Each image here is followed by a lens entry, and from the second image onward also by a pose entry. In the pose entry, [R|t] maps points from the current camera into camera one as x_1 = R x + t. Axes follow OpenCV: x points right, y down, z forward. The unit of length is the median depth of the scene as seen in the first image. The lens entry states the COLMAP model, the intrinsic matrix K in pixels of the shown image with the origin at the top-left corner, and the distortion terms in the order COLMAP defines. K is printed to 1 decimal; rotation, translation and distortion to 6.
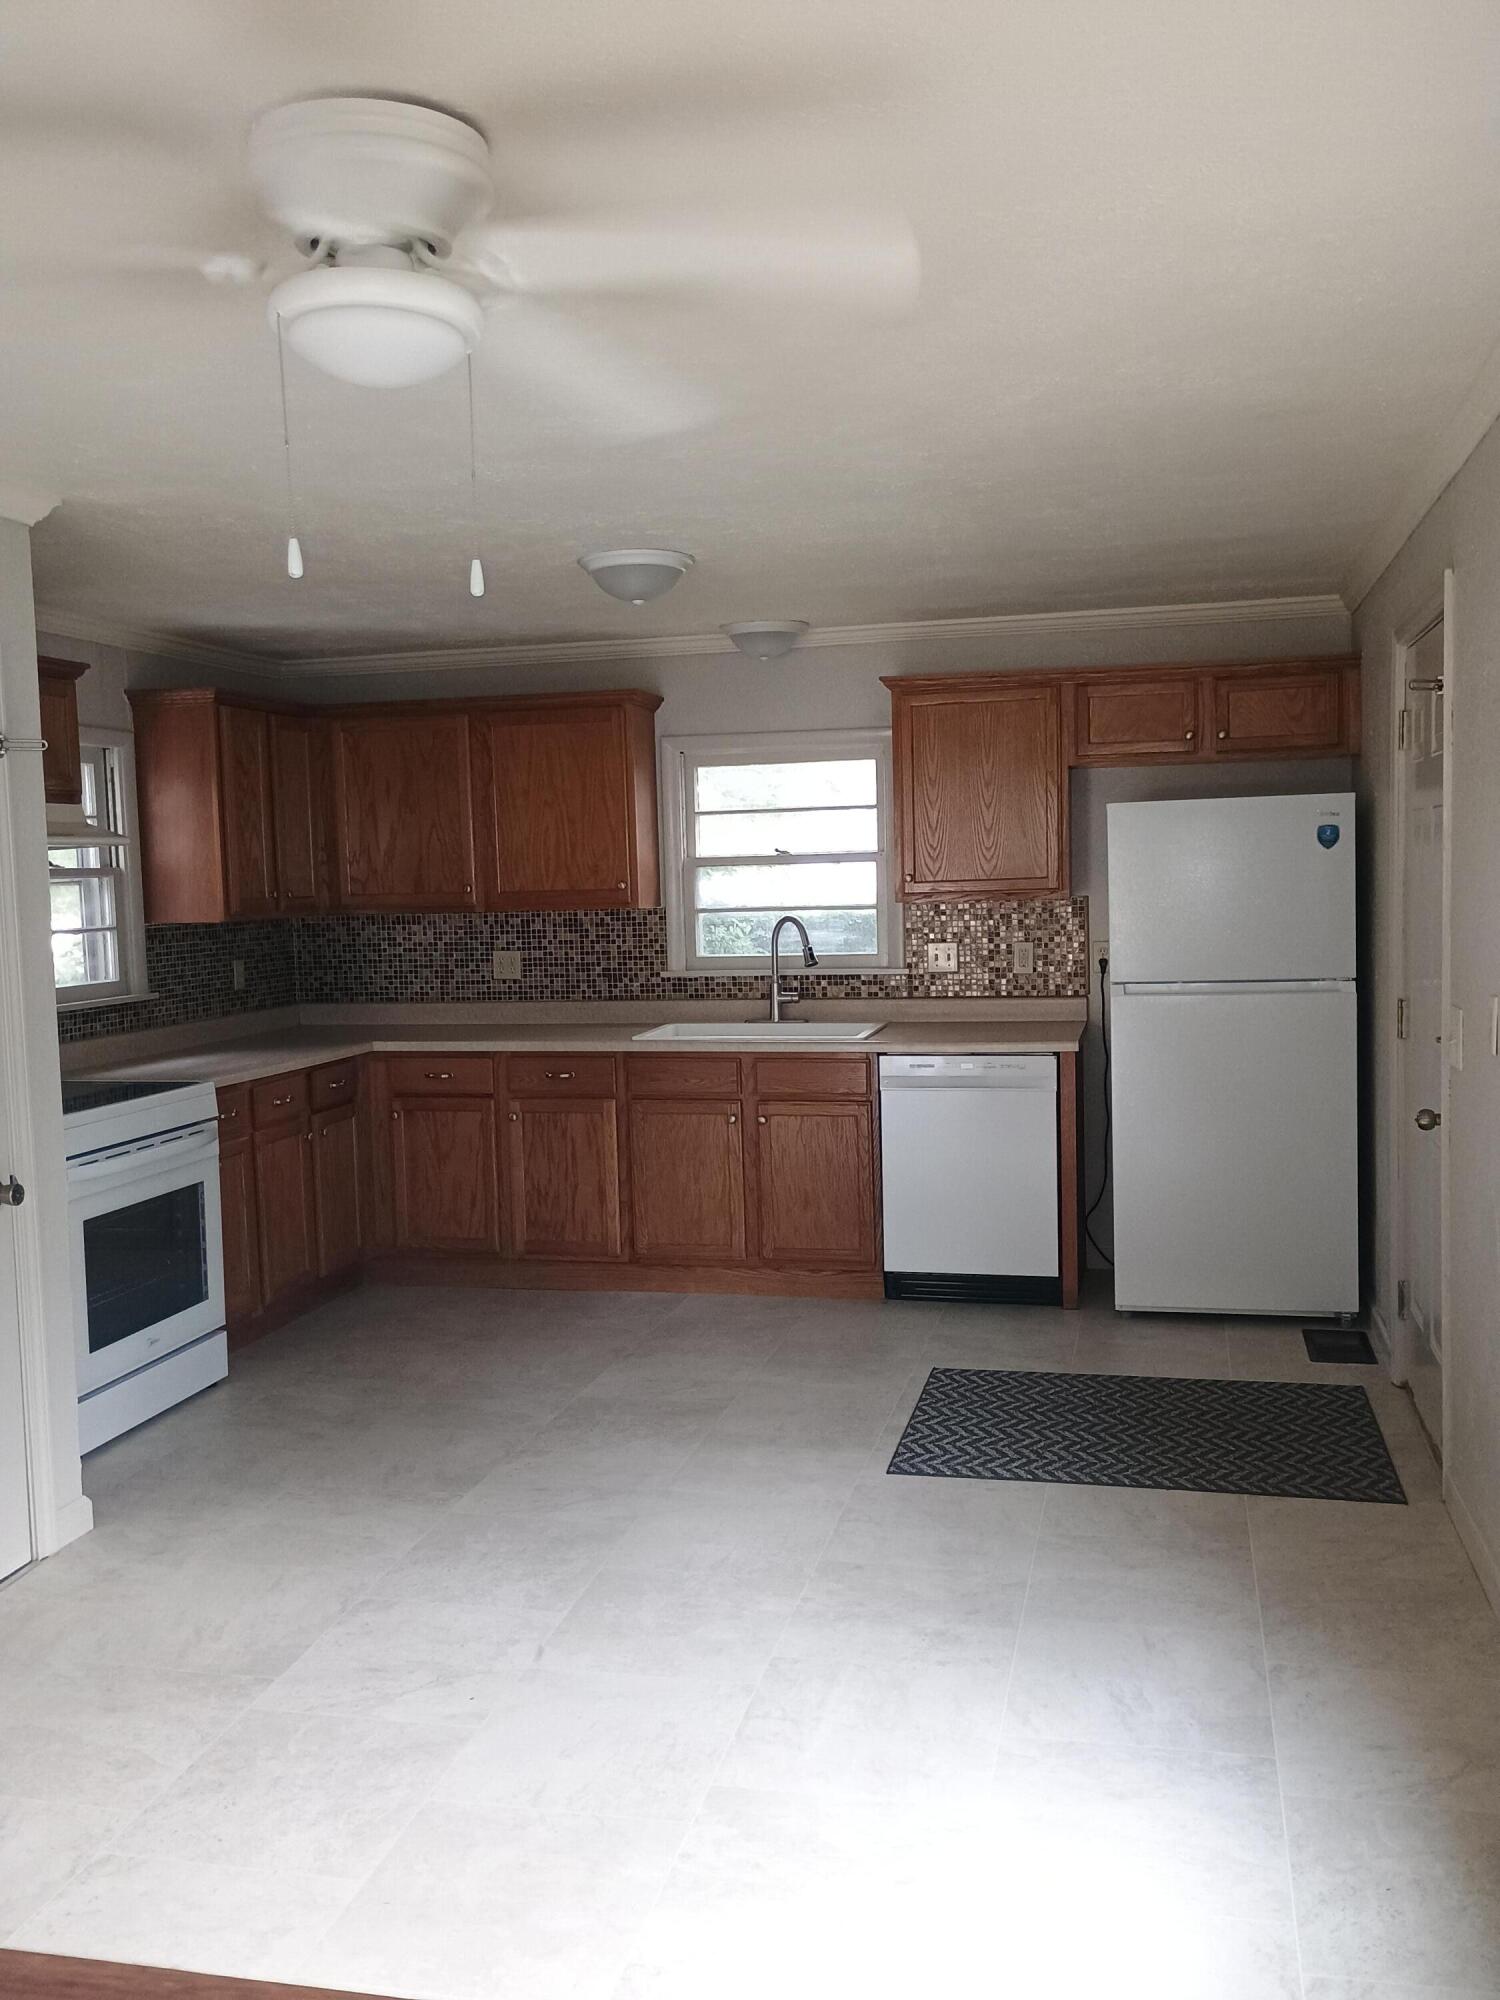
lens RADIAL K [[1710.0, 0, 739.4], [0, 1710.0, 1009.7], [0, 0, 1]] dist [0.001305, -0.000087]
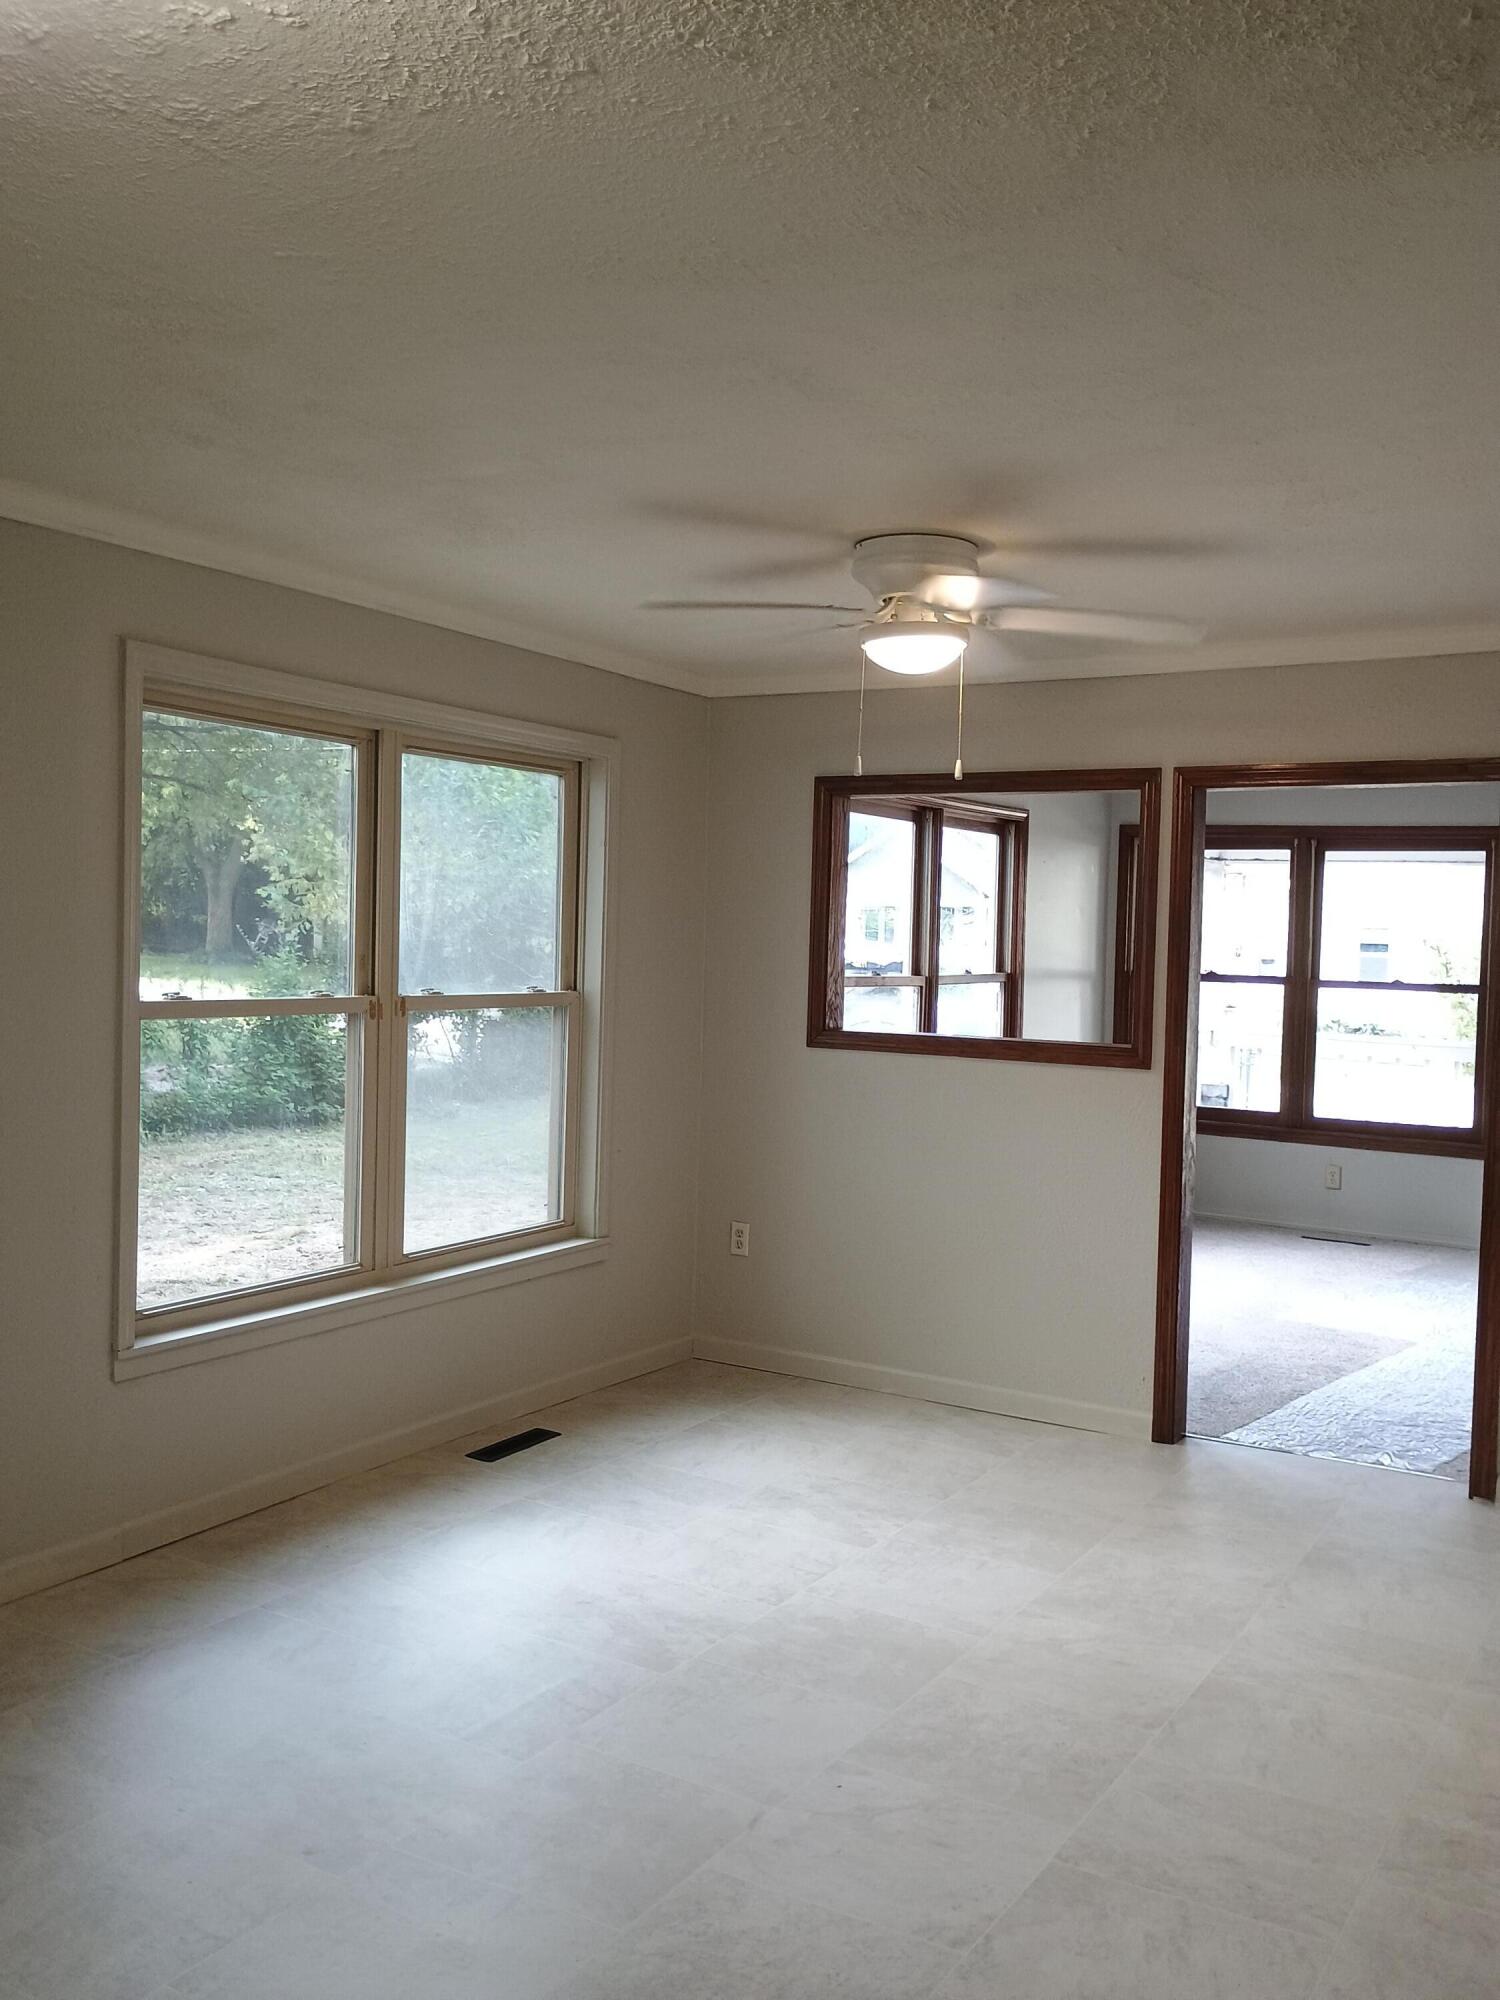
lens RADIAL K [[1714.0, 0, 750.0], [0, 1714.0, 1000.0], [0, 0, 1]] dist [0.001479, -0.004519]
pose [[-0.956604, -0.010639, 0.291196, -0.239476], [0.021684, 0.993963, 0.107549, -0.088012], [-0.290582, 0.109196, -0.950599, 1.173427]]
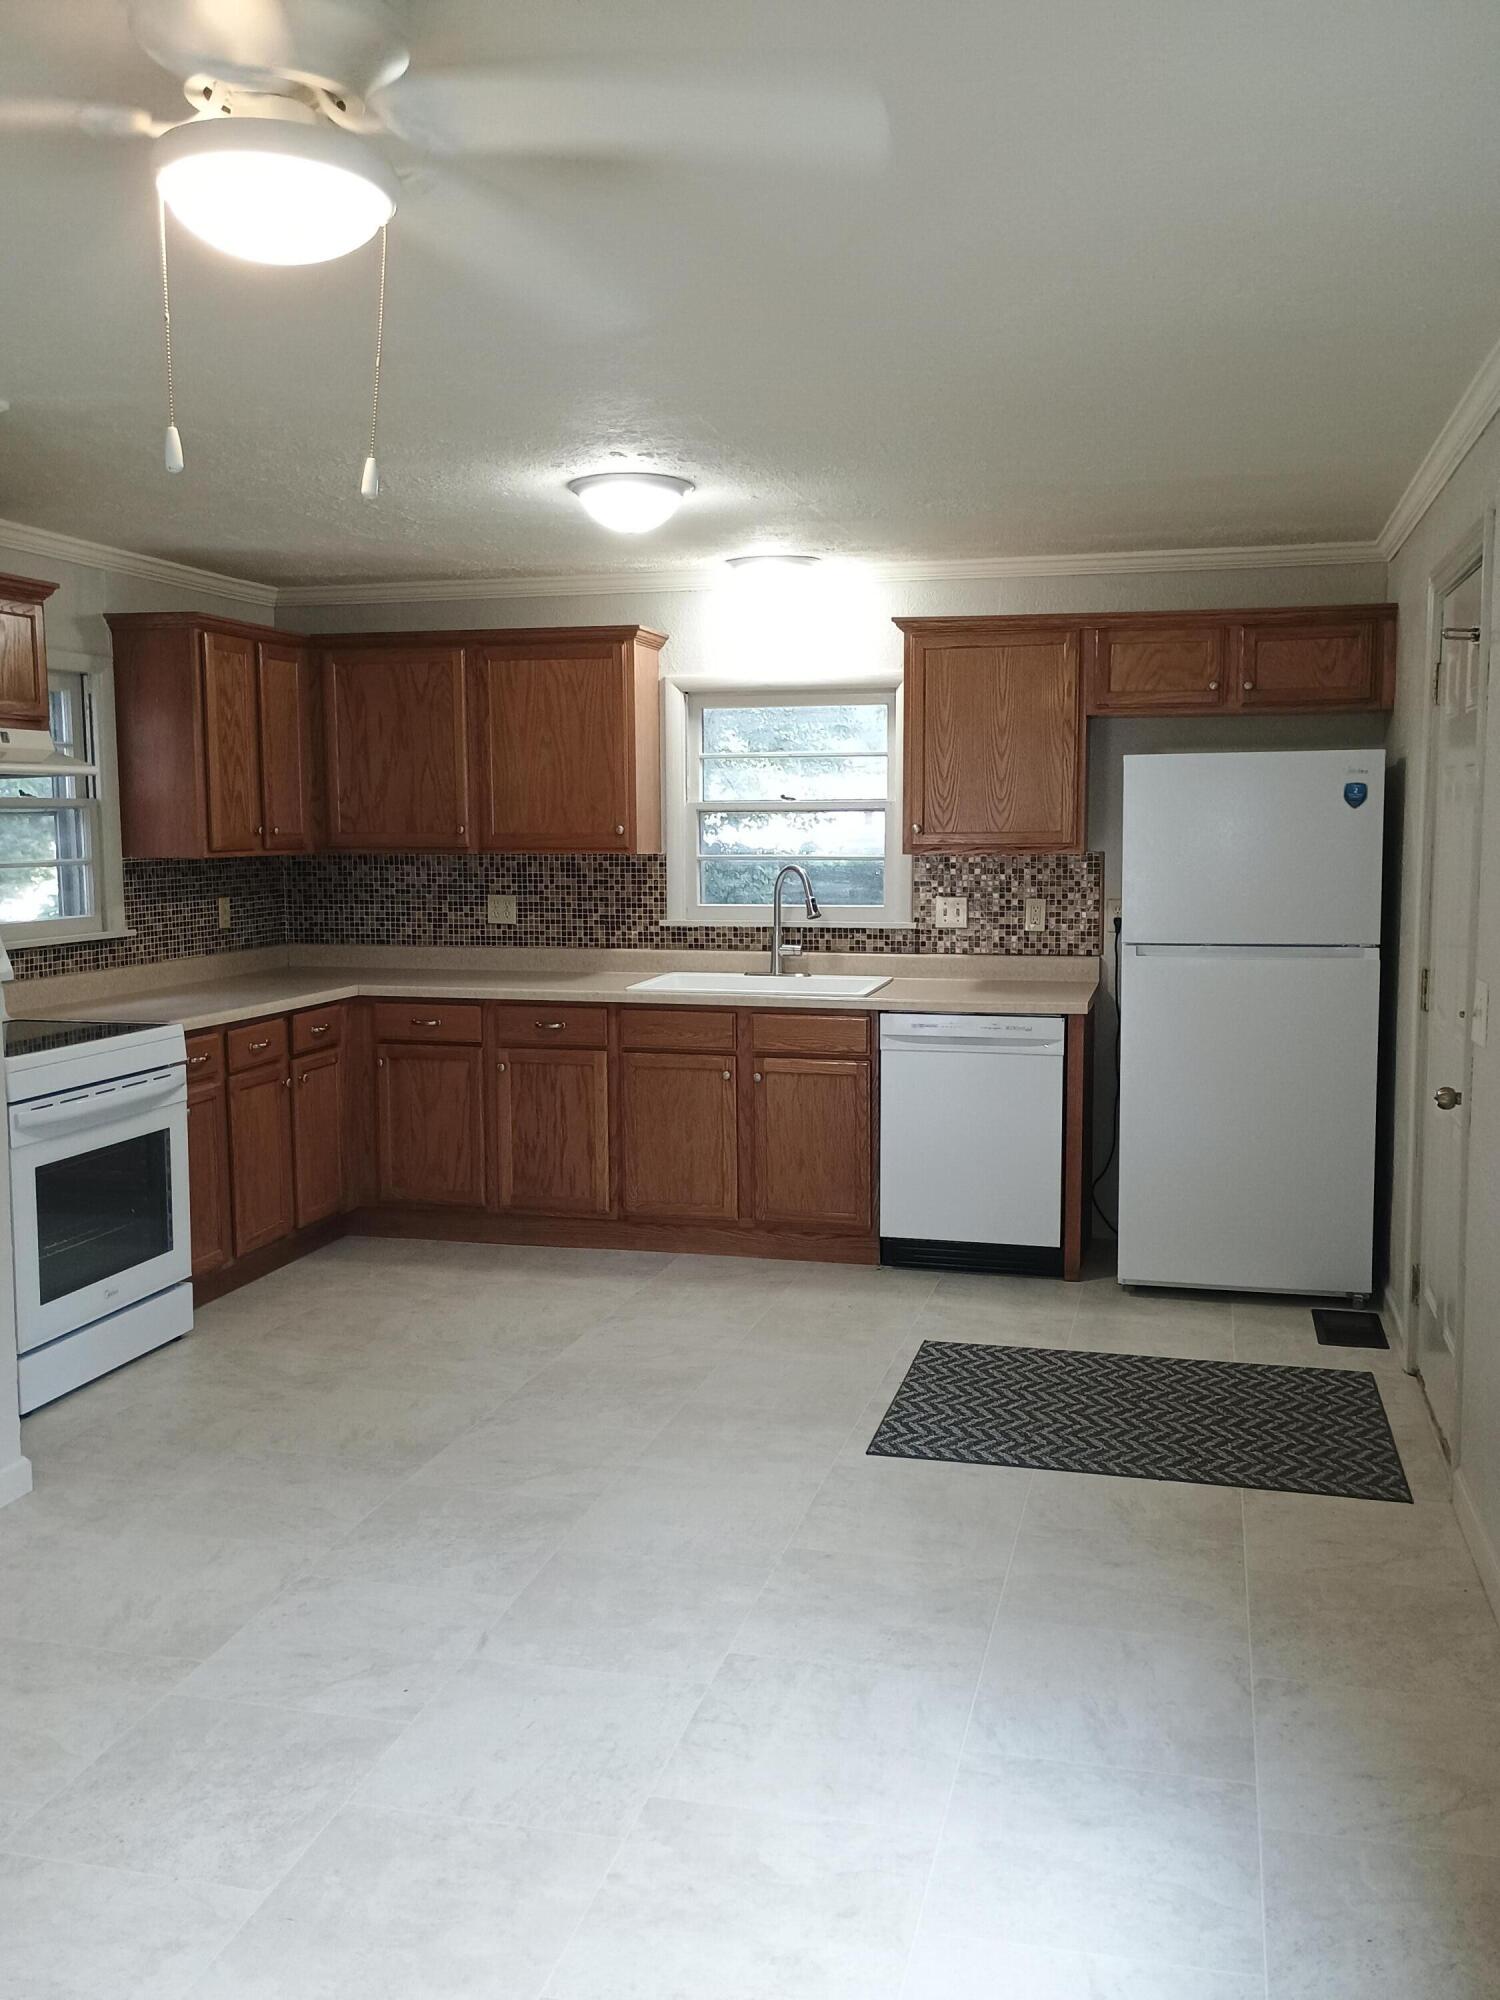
lens RADIAL K [[1714.0, 0, 750.0], [0, 1714.0, 1000.0], [0, 0, 1]] dist [0.001479, -0.004519]
pose [[0.999653, 0.024295, -0.010200, 0.020964], [-0.024032, 0.999393, 0.025207, -0.003560], [0.010806, -0.024953, 0.999630, 0.042181]]
